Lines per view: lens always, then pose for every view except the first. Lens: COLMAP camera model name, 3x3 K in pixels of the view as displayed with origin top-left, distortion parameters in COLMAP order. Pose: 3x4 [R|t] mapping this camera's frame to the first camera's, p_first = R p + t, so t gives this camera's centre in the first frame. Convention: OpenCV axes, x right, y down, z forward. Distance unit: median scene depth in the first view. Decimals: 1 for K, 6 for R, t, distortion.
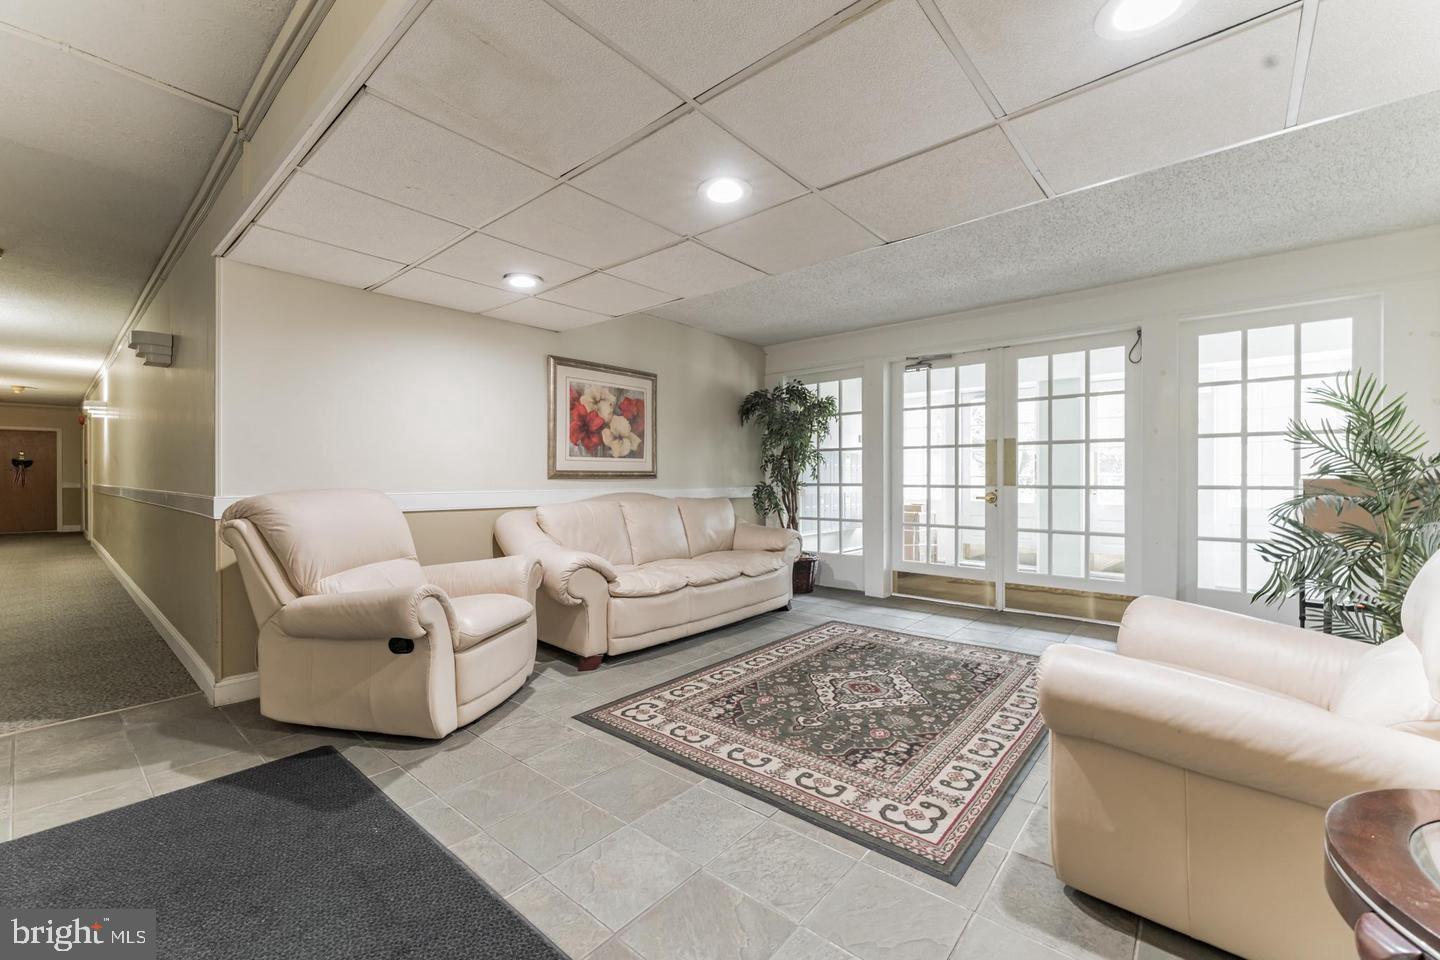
lens RADIAL K [[576.5, 0, 720.0], [0, 576.5, 480.0], [0, 0, 1]] dist [0.000269, 0.000101]
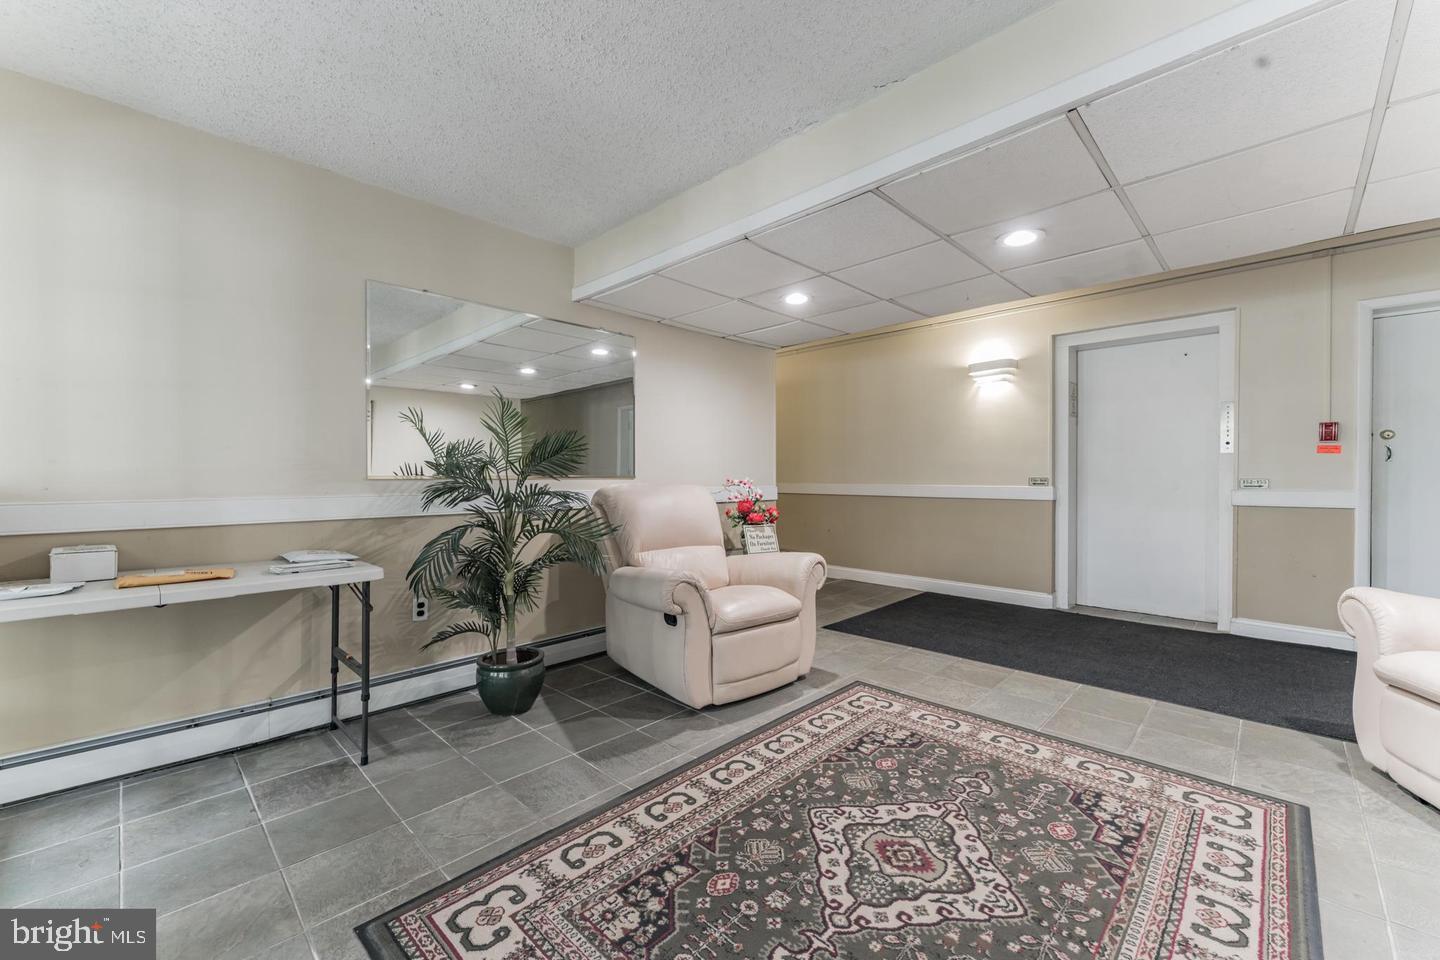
lens RADIAL K [[576.5, 0, 720.0], [0, 576.5, 480.0], [0, 0, 1]] dist [0.000269, 0.000101]
pose [[-0.998197, 0.001120, 0.060006, 0.458974], [0.001843, 0.999926, 0.011999, -0.017597], [-0.059988, 0.012088, -0.998126, 1.817105]]
